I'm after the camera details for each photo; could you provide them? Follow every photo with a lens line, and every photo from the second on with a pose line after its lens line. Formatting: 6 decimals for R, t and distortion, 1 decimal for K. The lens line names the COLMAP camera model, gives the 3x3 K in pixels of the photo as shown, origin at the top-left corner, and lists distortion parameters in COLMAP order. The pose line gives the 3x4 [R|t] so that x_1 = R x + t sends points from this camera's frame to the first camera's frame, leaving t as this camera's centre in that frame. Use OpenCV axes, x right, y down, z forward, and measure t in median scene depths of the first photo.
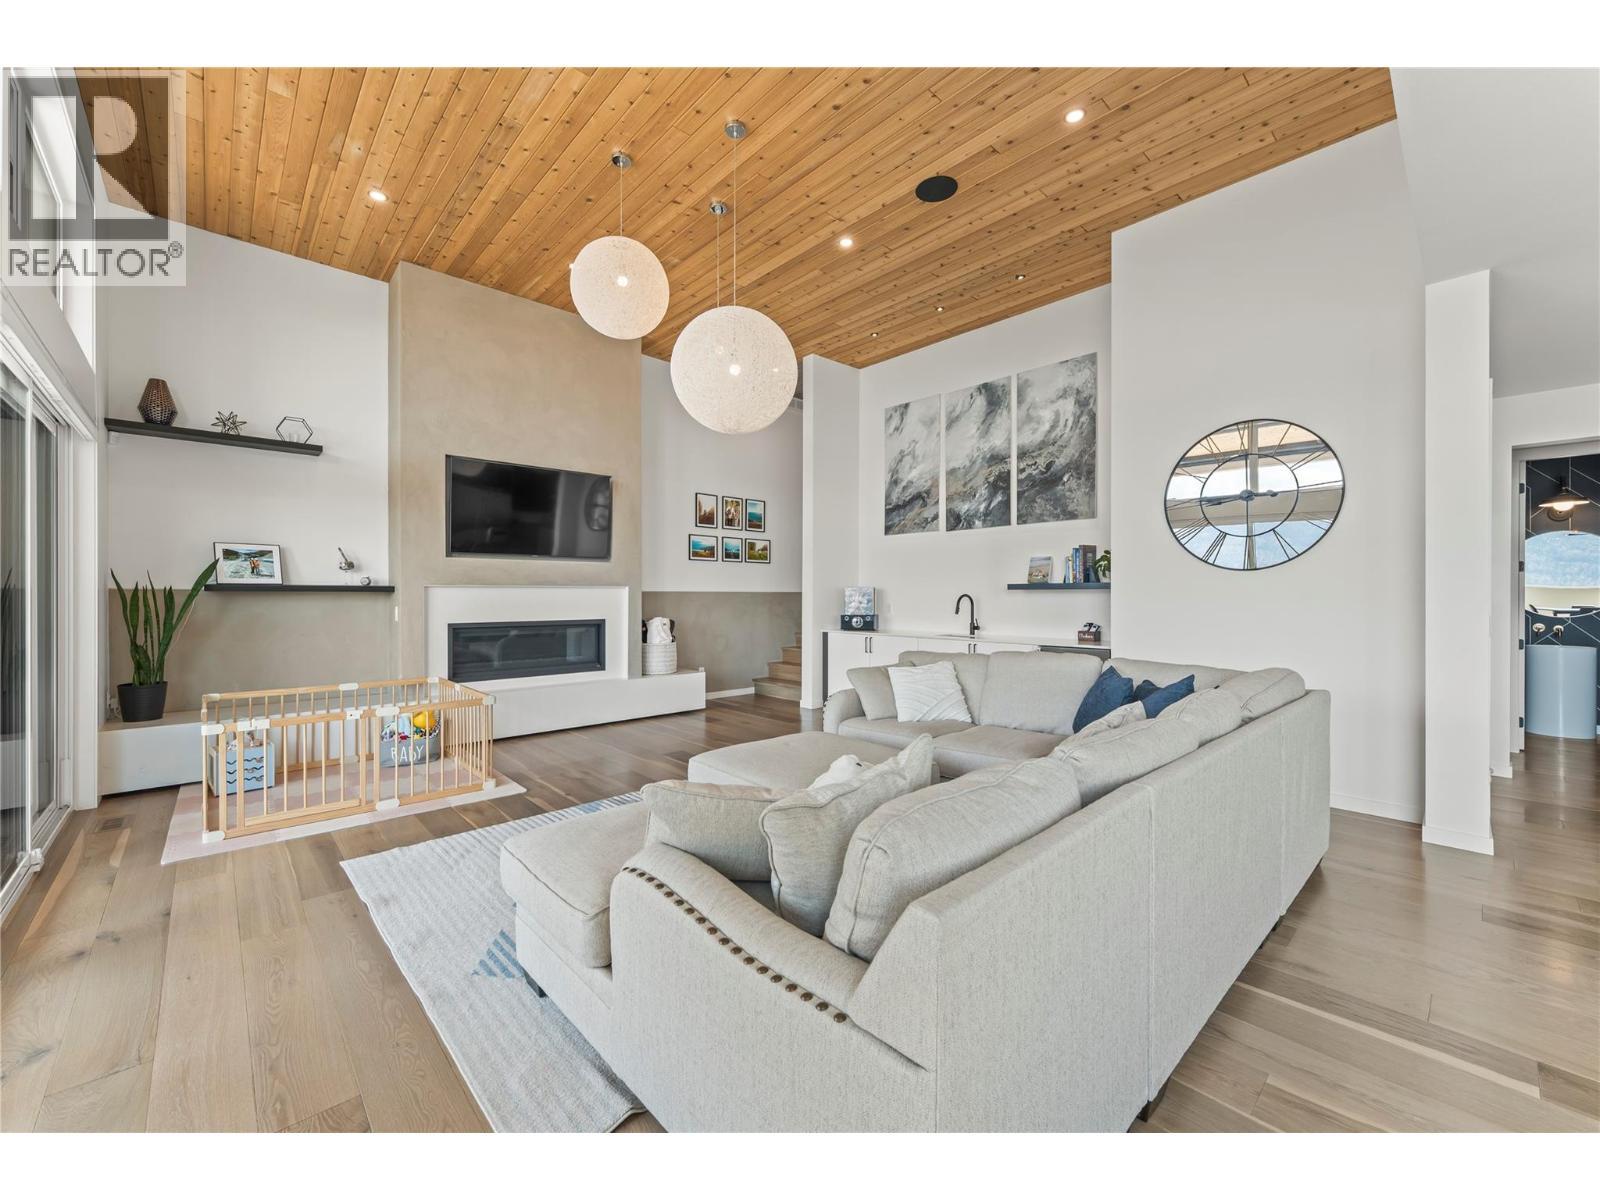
lens RADIAL K [[636.0, 0, 803.7], [0, 636.0, 596.7], [0, 0, 1]] dist [0.000089, -0.000319]
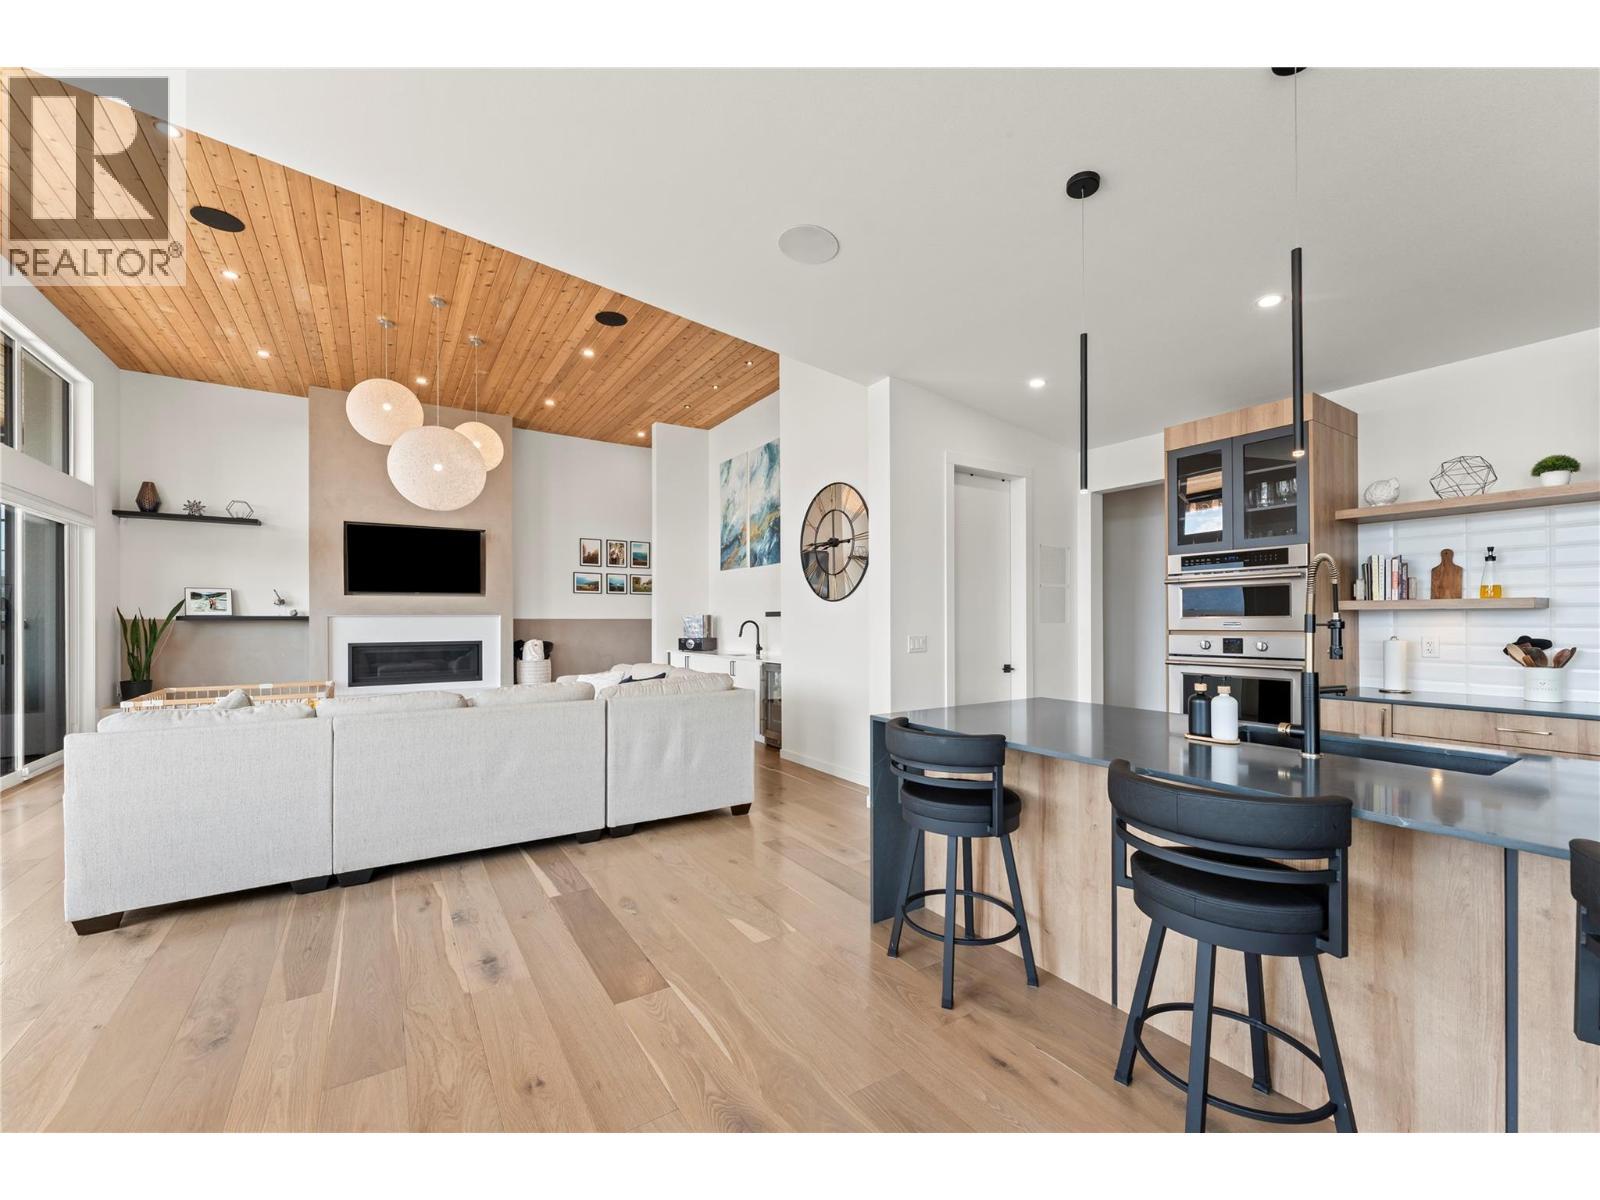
lens RADIAL K [[636.0, 0, 789.8], [0, 636.0, 621.3], [0, 0, 1]] dist [0.000089, -0.000319]
pose [[0.985407, -0.003263, -0.170181, 0.535285], [0.003057, 0.999994, -0.001472, -0.000273], [0.170185, 0.000930, 0.985412, -0.170290]]
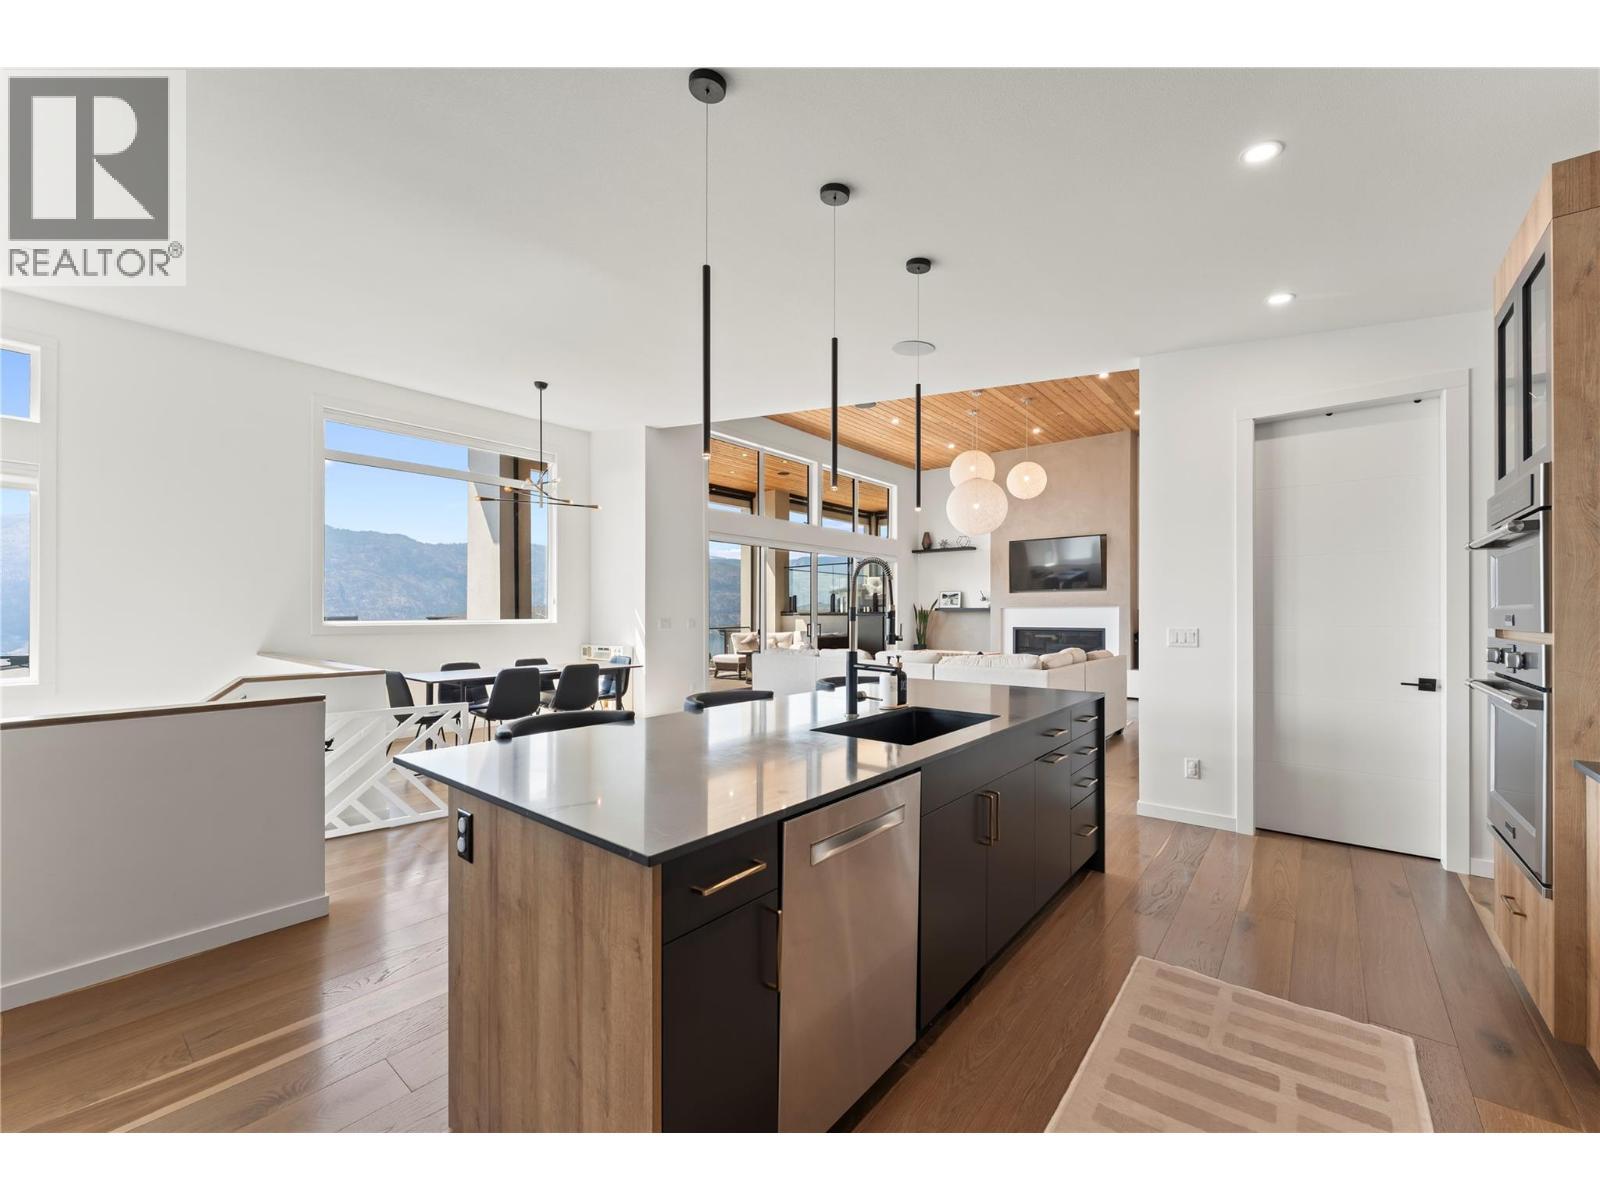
lens RADIAL K [[636.0, 0, 803.4], [0, 636.0, 616.4], [0, 0, 1]] dist [0.000089, -0.000319]
pose [[0.141229, 0.006122, -0.989958, 1.109116], [-0.004363, 0.999975, 0.005561, 0.000934], [0.989967, 0.003534, 0.141252, 0.073428]]
